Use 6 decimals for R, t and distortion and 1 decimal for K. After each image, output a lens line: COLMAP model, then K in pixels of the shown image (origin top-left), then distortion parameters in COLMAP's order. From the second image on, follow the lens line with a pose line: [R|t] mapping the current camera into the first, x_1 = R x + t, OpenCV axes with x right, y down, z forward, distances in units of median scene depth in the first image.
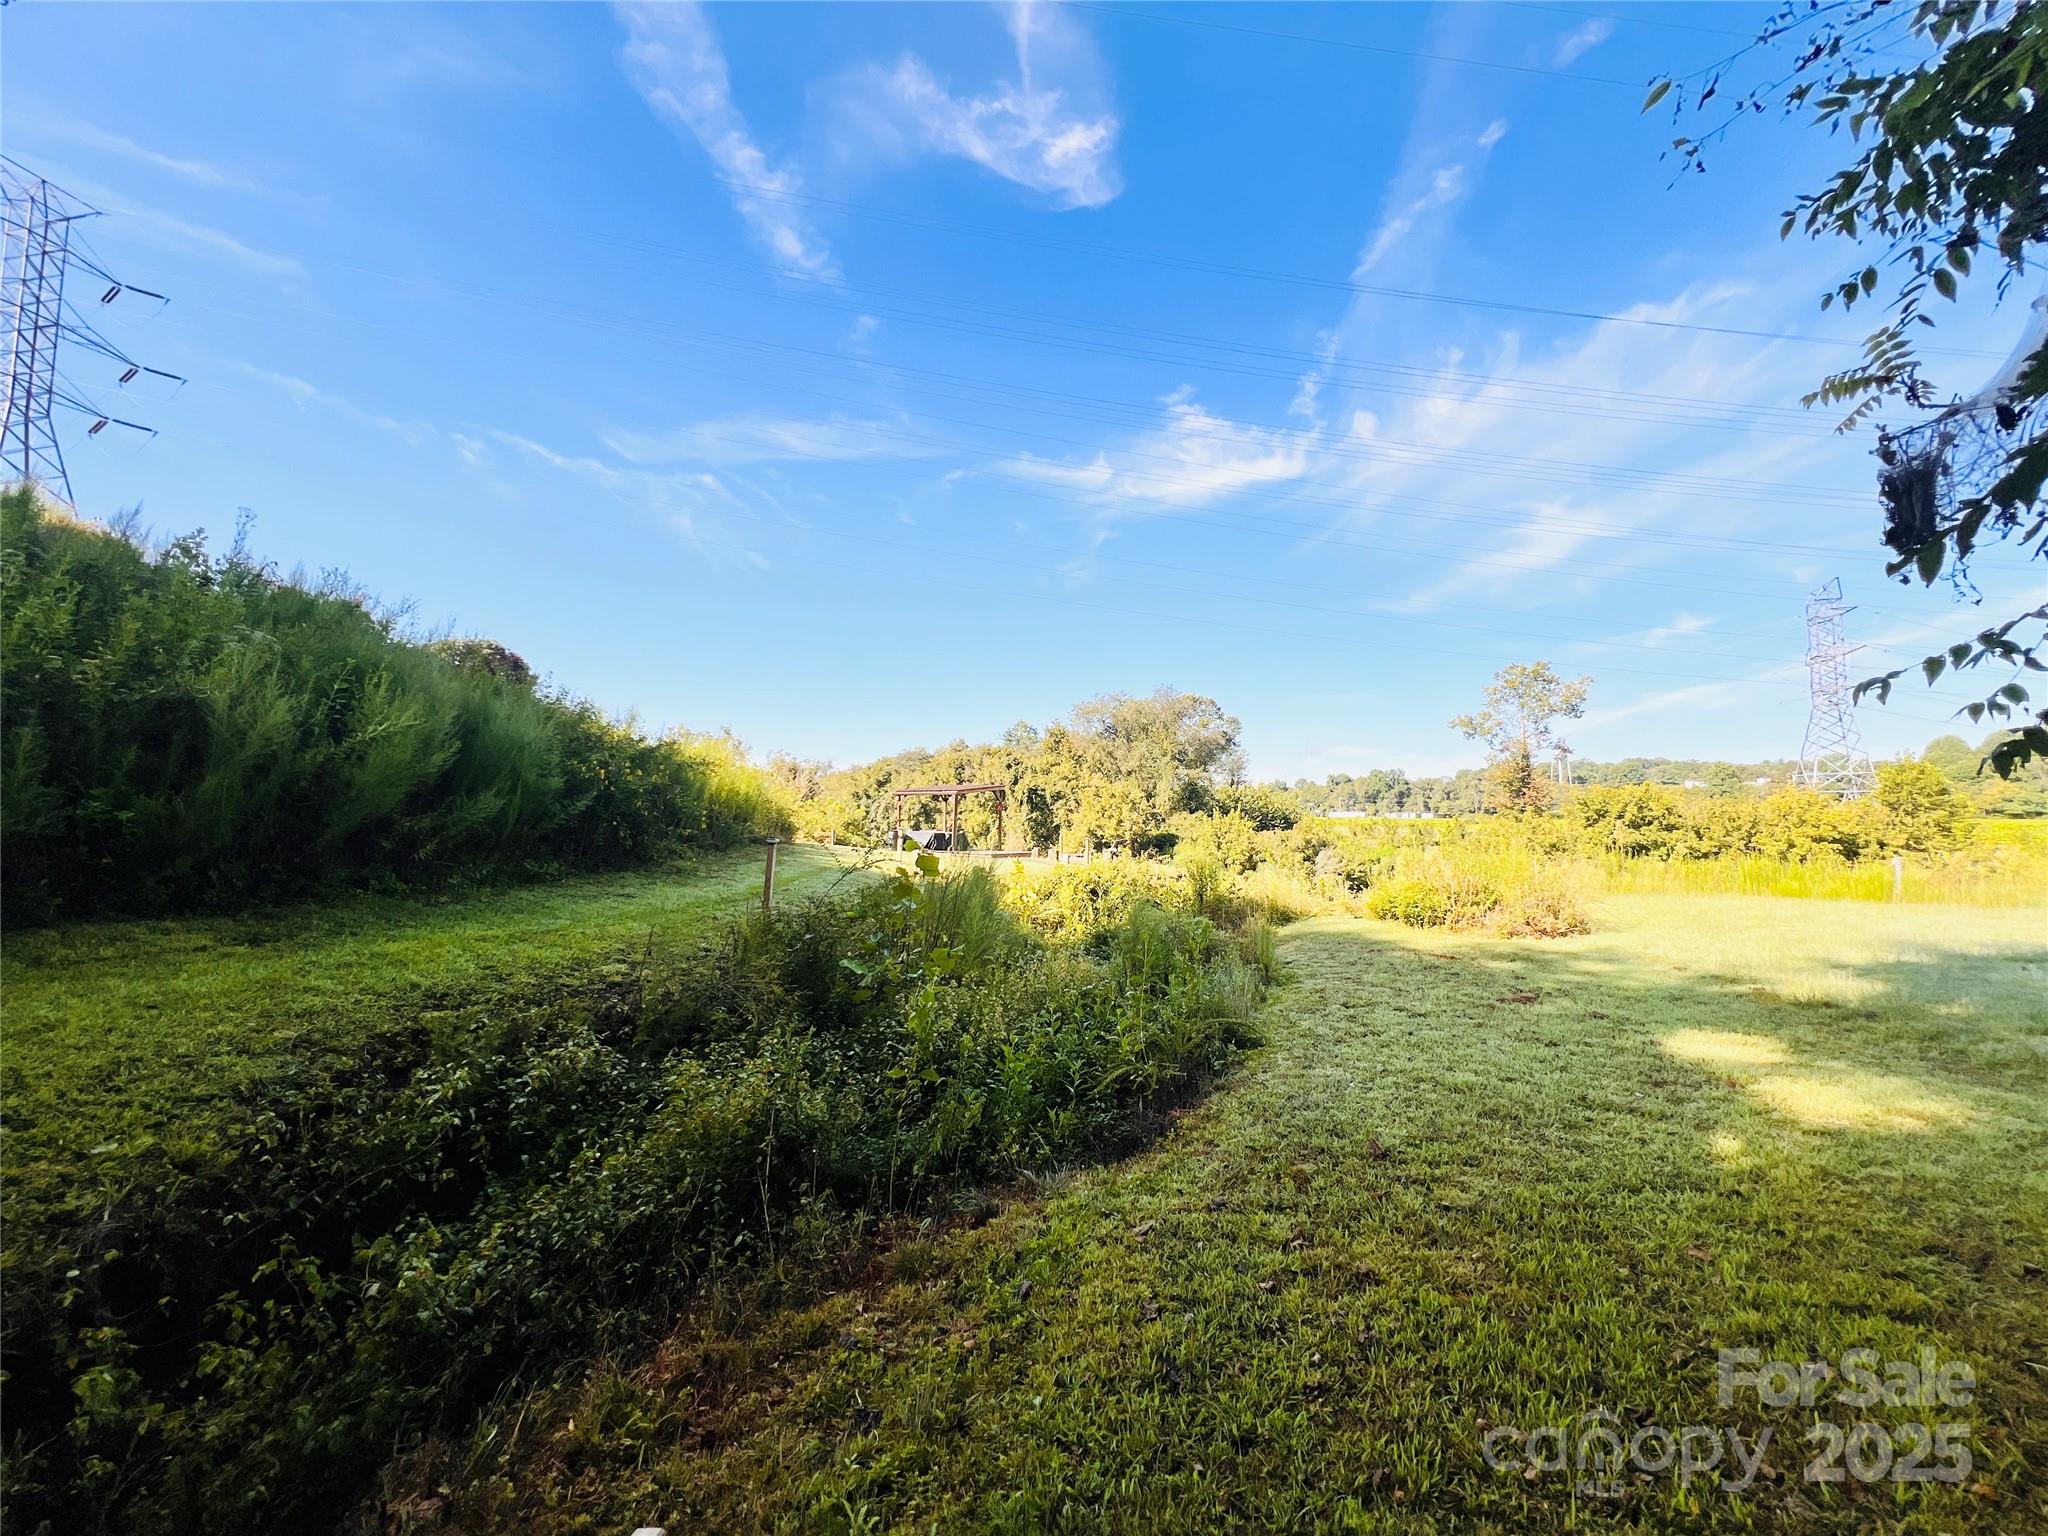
lens RADIAL K [[819.0, 0, 1026.4], [0, 819.0, 780.4], [0, 0, 1]] dist [-0.003667, 0.001189]
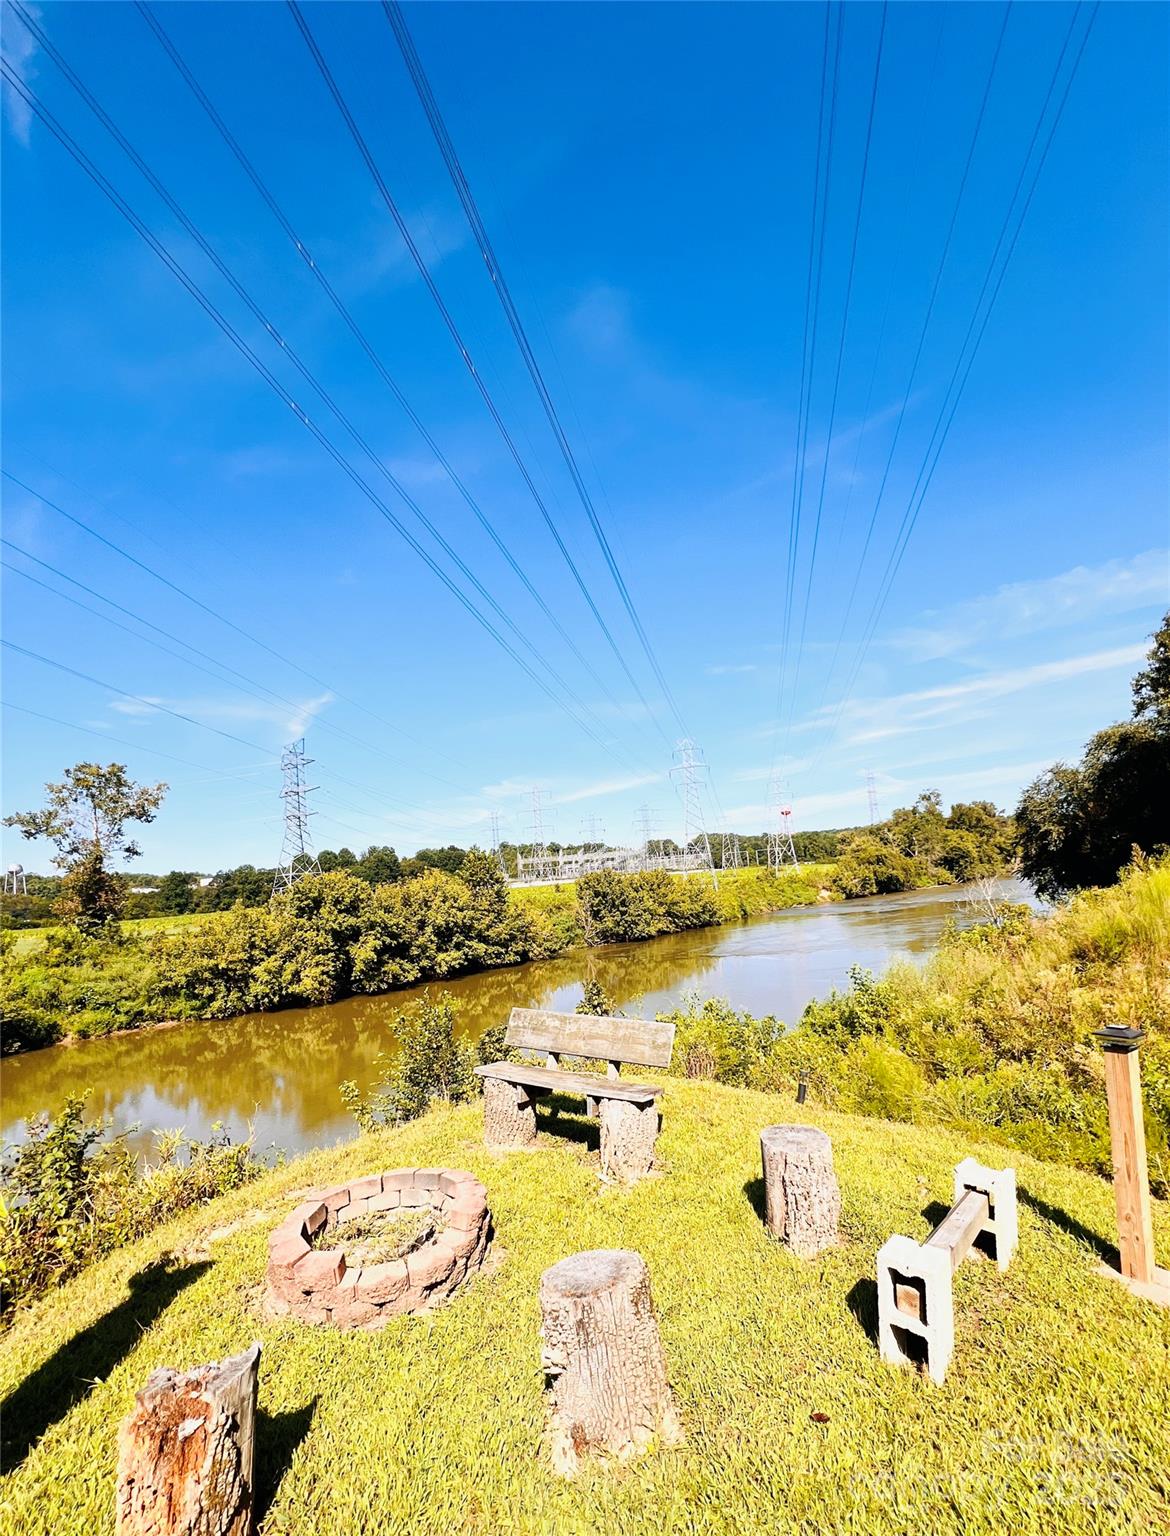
lens RADIAL K [[653.7, 0, 615.0], [0, 653.7, 824.1], [0, 0, 1]] dist [-0.001672, 0.000158]
pose [[0.224184, 0.060507, 0.972667, -0.009482], [0.038812, 0.996725, -0.070949, 0.009696], [-0.973774, 0.053657, 0.221101, 0.253886]]
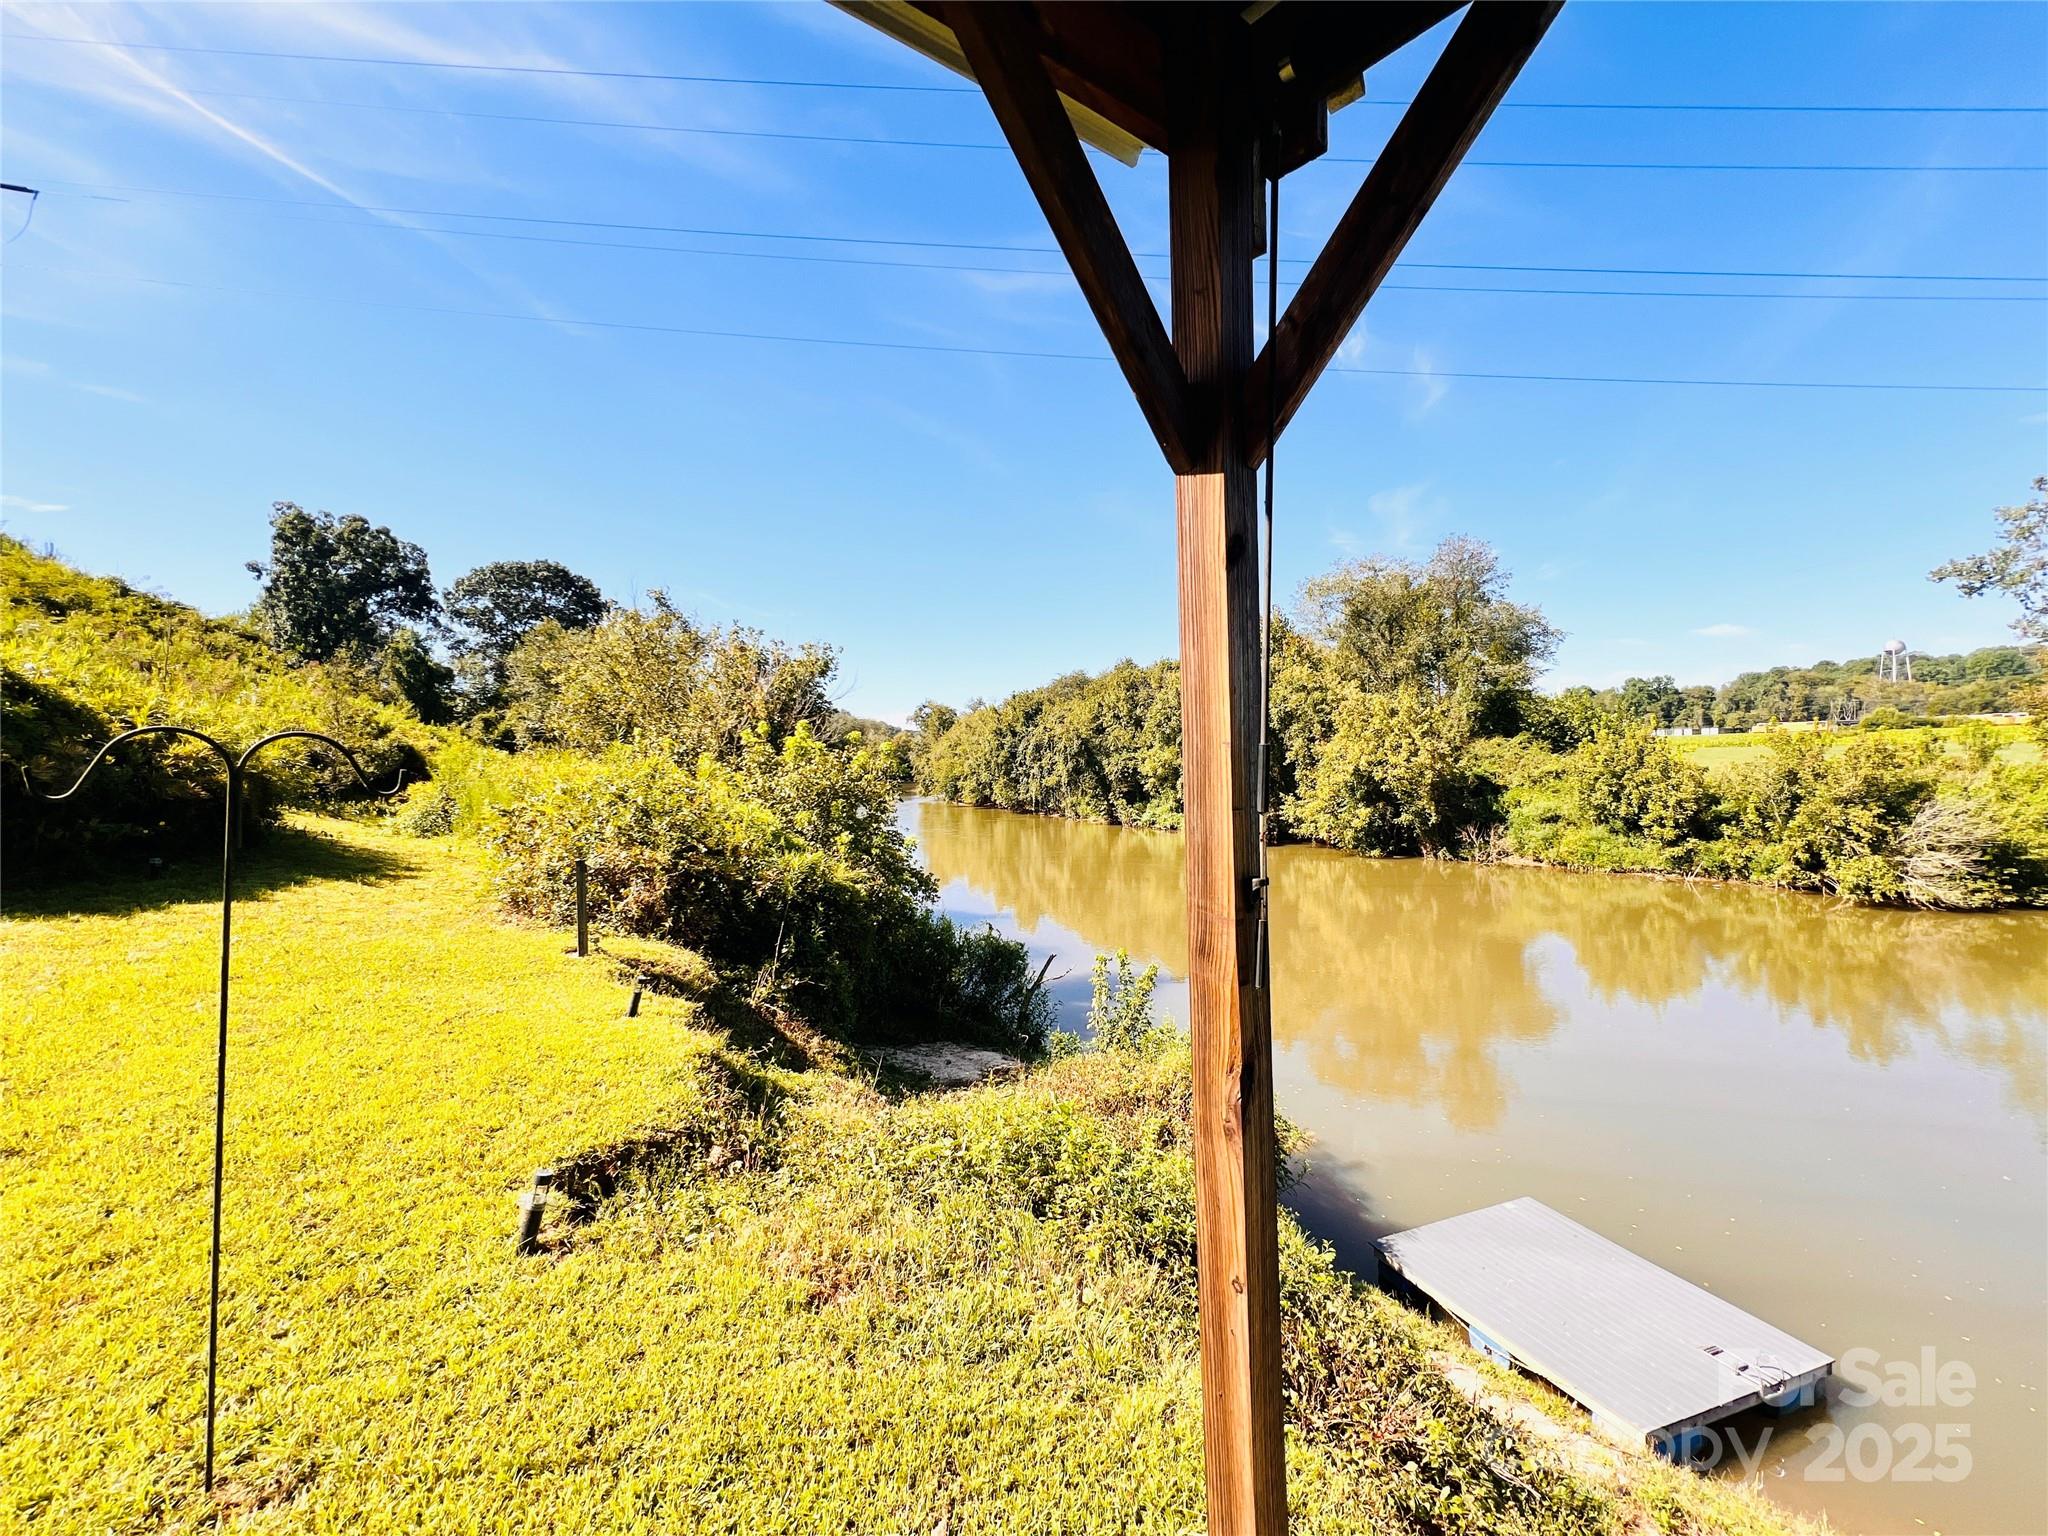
lens RADIAL K [[819.0, 0, 1024.5], [0, 819.0, 768.8], [0, 0, 1]] dist [-0.003667, 0.001189]
pose [[0.978188, -0.033180, -0.205056, -0.030507], [0.045888, 0.997289, 0.057527, 0.011088], [0.202591, -0.065681, 0.977058, 0.294129]]
